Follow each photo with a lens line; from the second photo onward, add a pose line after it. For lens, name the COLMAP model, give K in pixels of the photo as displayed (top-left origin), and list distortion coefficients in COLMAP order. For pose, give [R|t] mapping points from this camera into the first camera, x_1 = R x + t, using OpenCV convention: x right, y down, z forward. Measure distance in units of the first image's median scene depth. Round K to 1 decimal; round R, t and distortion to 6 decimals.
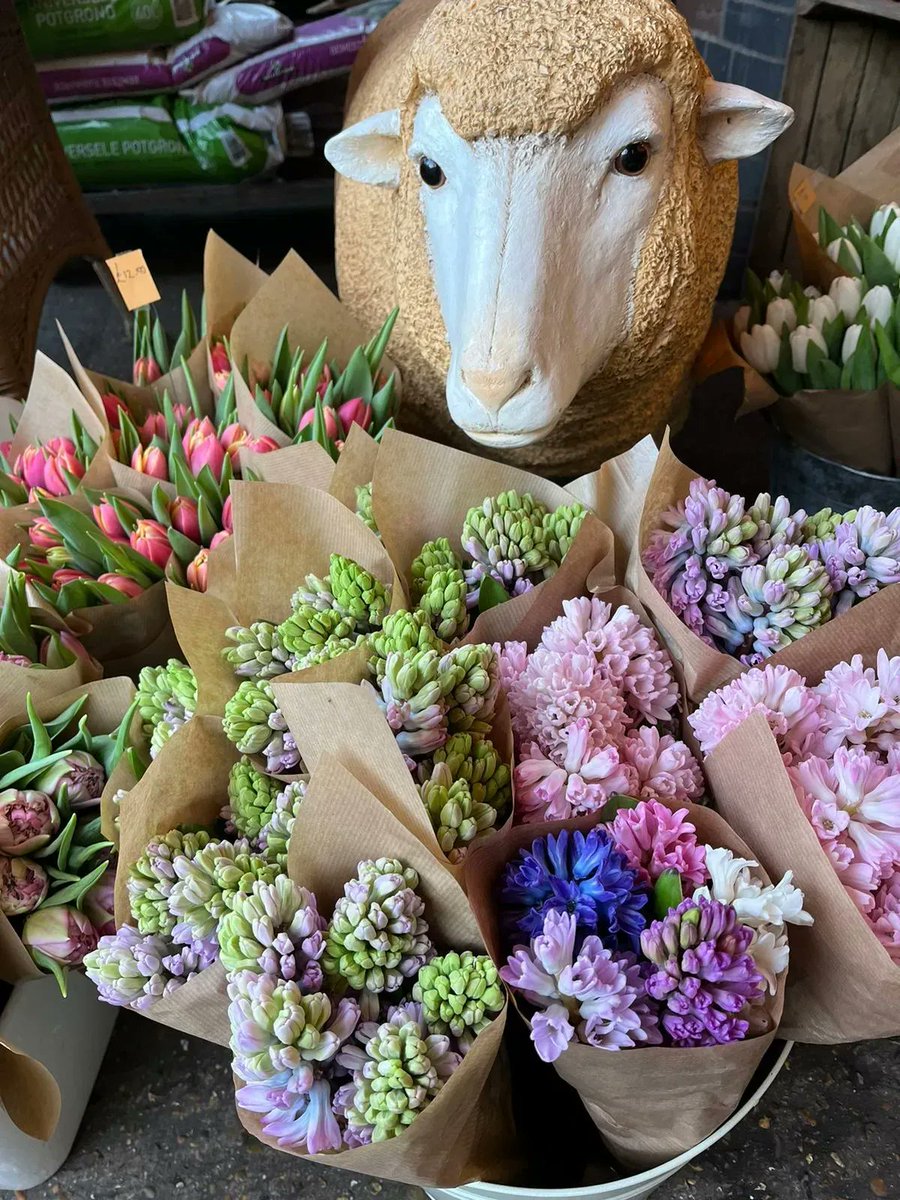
lens RADIAL K [[900.2, 0, 450.0], [0, 900.2, 600.0], [0, 0, 1]] dist [0.092160, -0.152022]
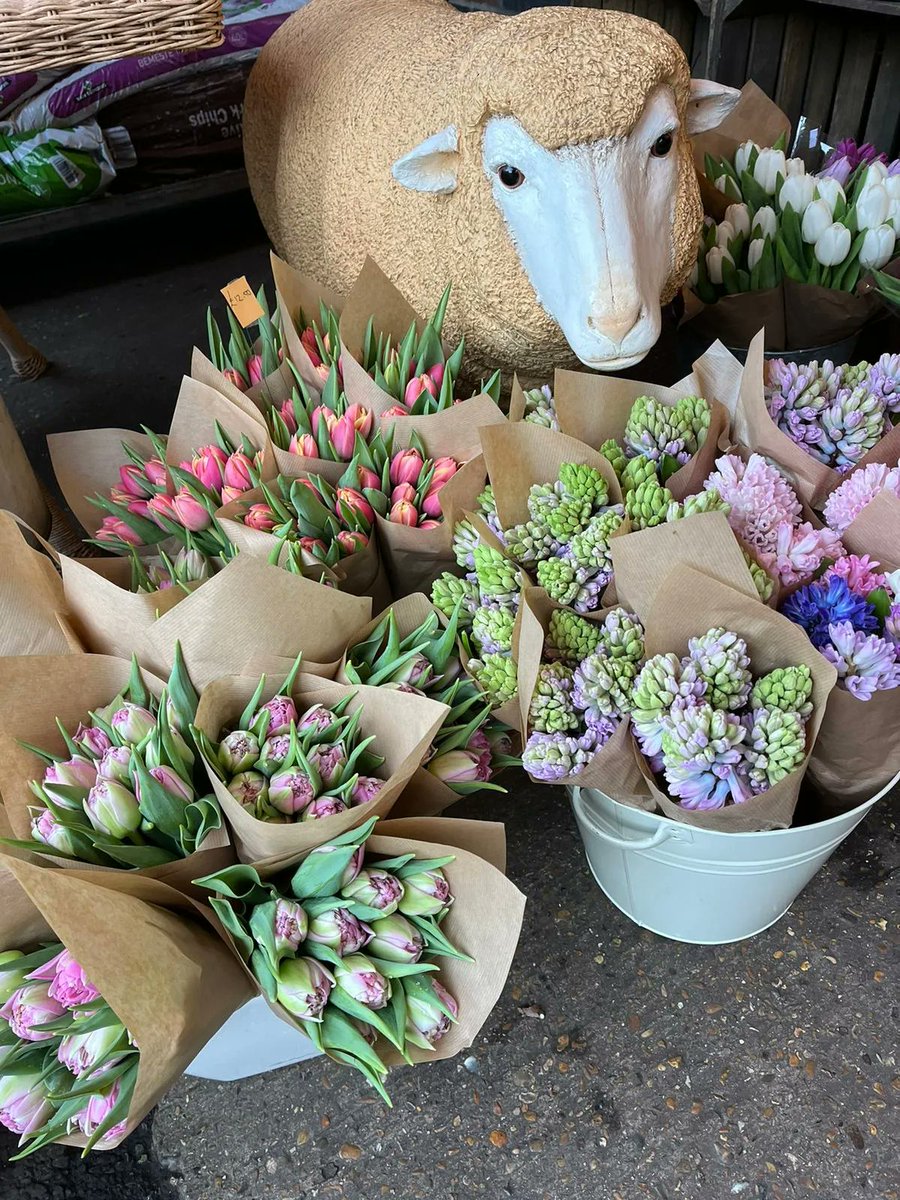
lens RADIAL K [[900.2, 0, 450.0], [0, 900.2, 600.0], [0, 0, 1]] dist [0.092160, -0.152022]
pose [[0.947185, -0.247485, 0.203940, -0.548708], [0.240179, 0.968858, 0.060231, 0.024624], [-0.212495, -0.008068, 0.977129, -0.286202]]
